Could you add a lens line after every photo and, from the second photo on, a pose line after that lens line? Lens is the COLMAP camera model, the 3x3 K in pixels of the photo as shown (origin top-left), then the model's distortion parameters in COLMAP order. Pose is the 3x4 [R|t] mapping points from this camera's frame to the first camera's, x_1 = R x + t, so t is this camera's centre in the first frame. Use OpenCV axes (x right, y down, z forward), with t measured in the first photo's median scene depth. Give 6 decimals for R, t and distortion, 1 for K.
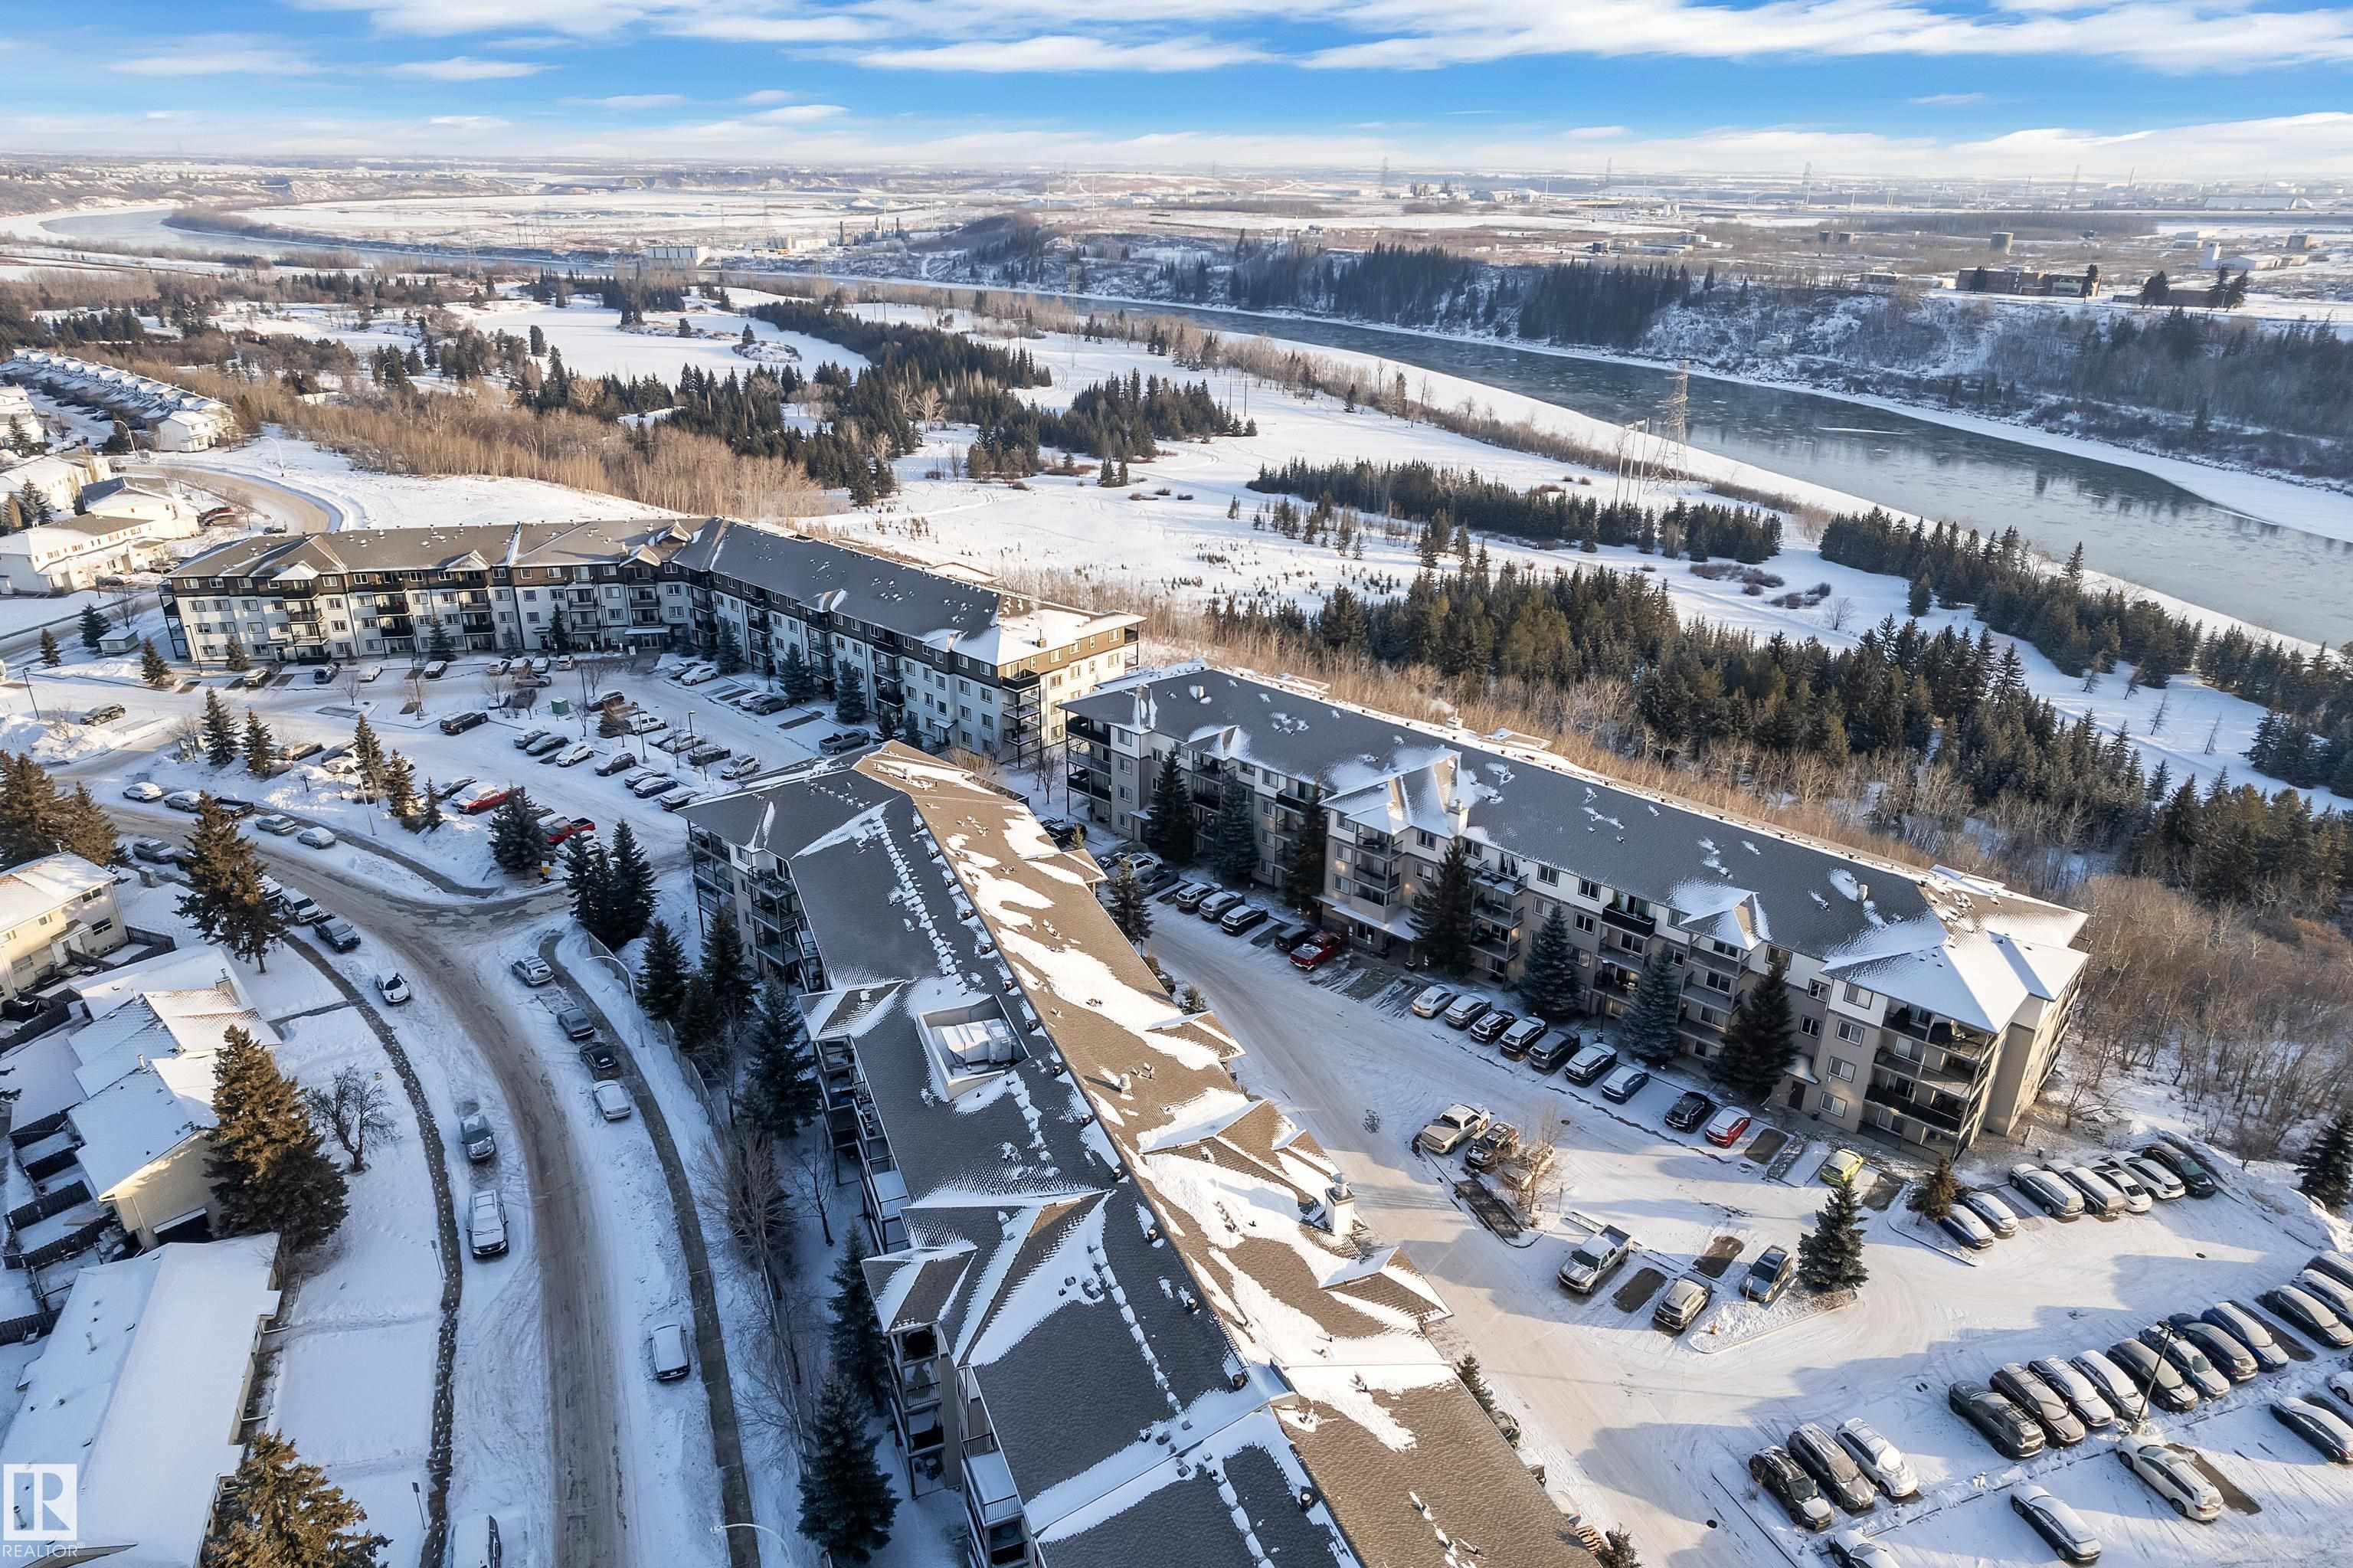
lens RADIAL K [[1488.4, 0, 1187.1], [0, 1488.4, 805.2], [0, 0, 1]] dist [-0.065183, 0.052339]
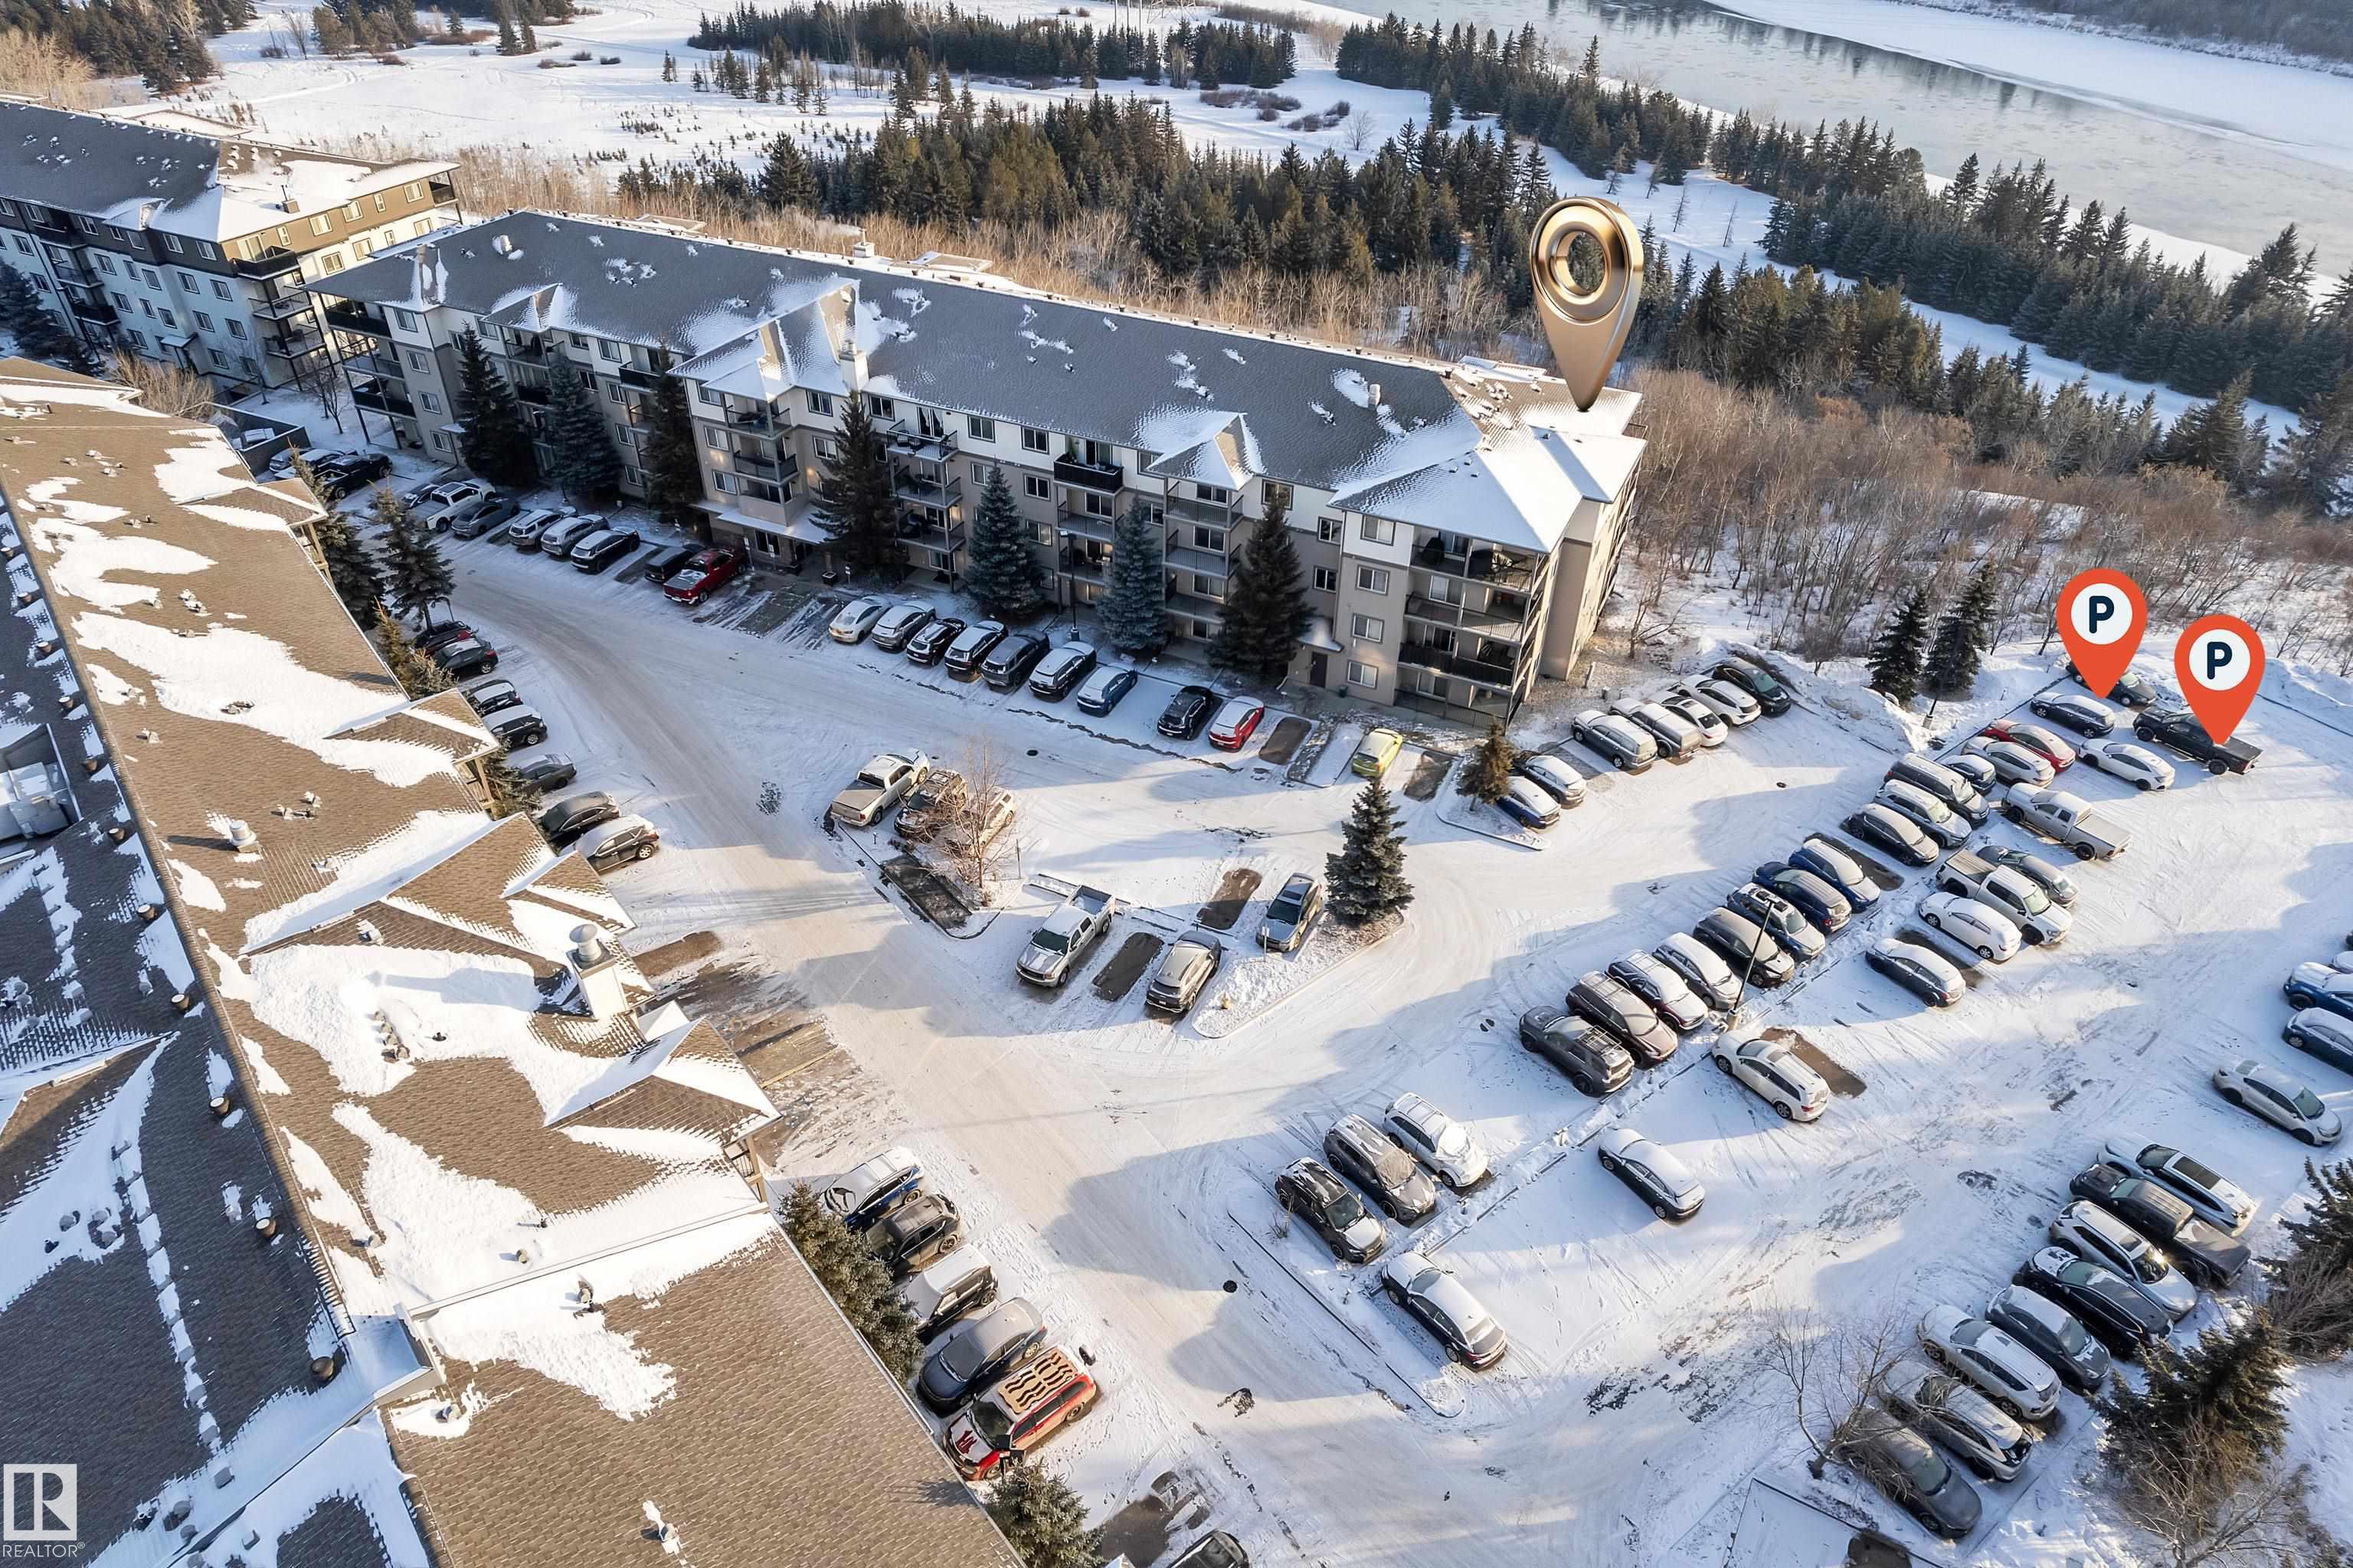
lens RADIAL K [[1488.4, 0, 1187.1], [0, 1488.4, 805.2], [0, 0, 1]] dist [-0.065183, 0.052339]
pose [[0.953589, -0.182812, 0.239265, 0.130685], [0.117500, 0.957528, 0.263313, 0.044930], [-0.277240, -0.222979, 0.934569, 0.238271]]
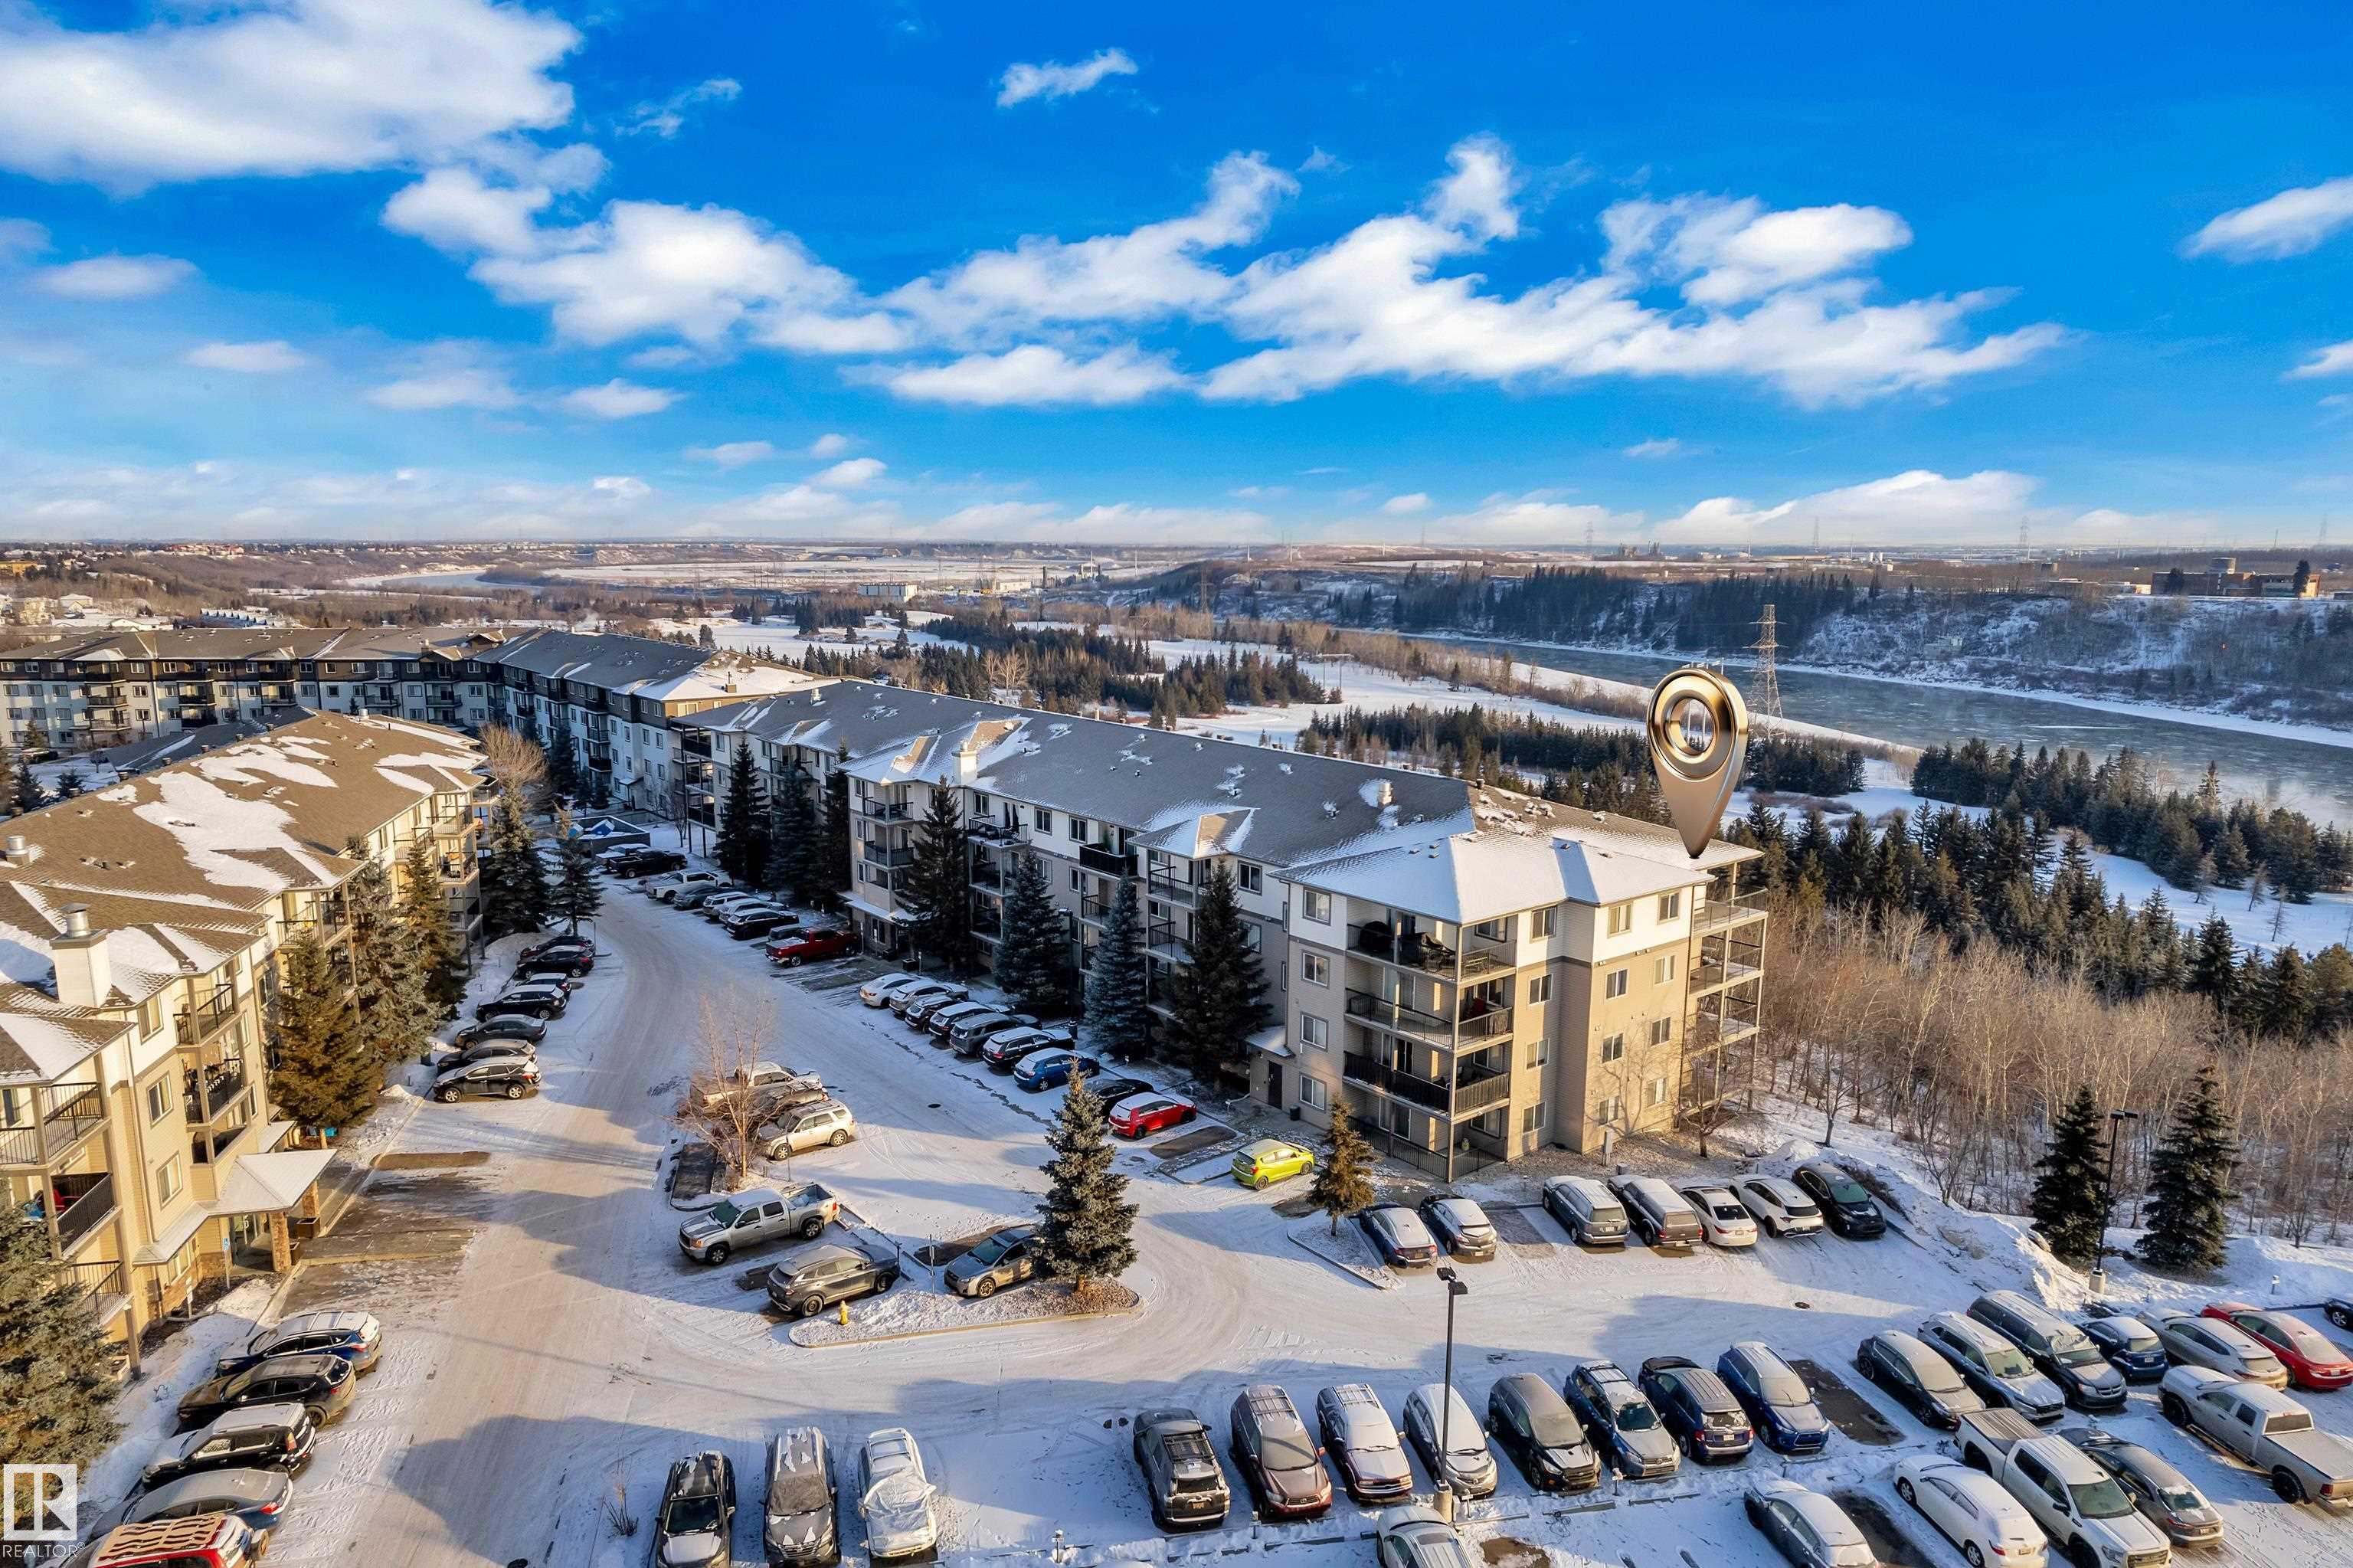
lens RADIAL K [[1513.0, 0, 1175.3], [0, 1513.0, 753.5], [0, 0, 1]] dist [-0.063003, 0.058530]
pose [[0.988674, 0.015684, -0.149260, 0.424136], [-0.054704, 0.963766, -0.261079, 0.210895], [0.139757, 0.266287, 0.953708, 0.274733]]
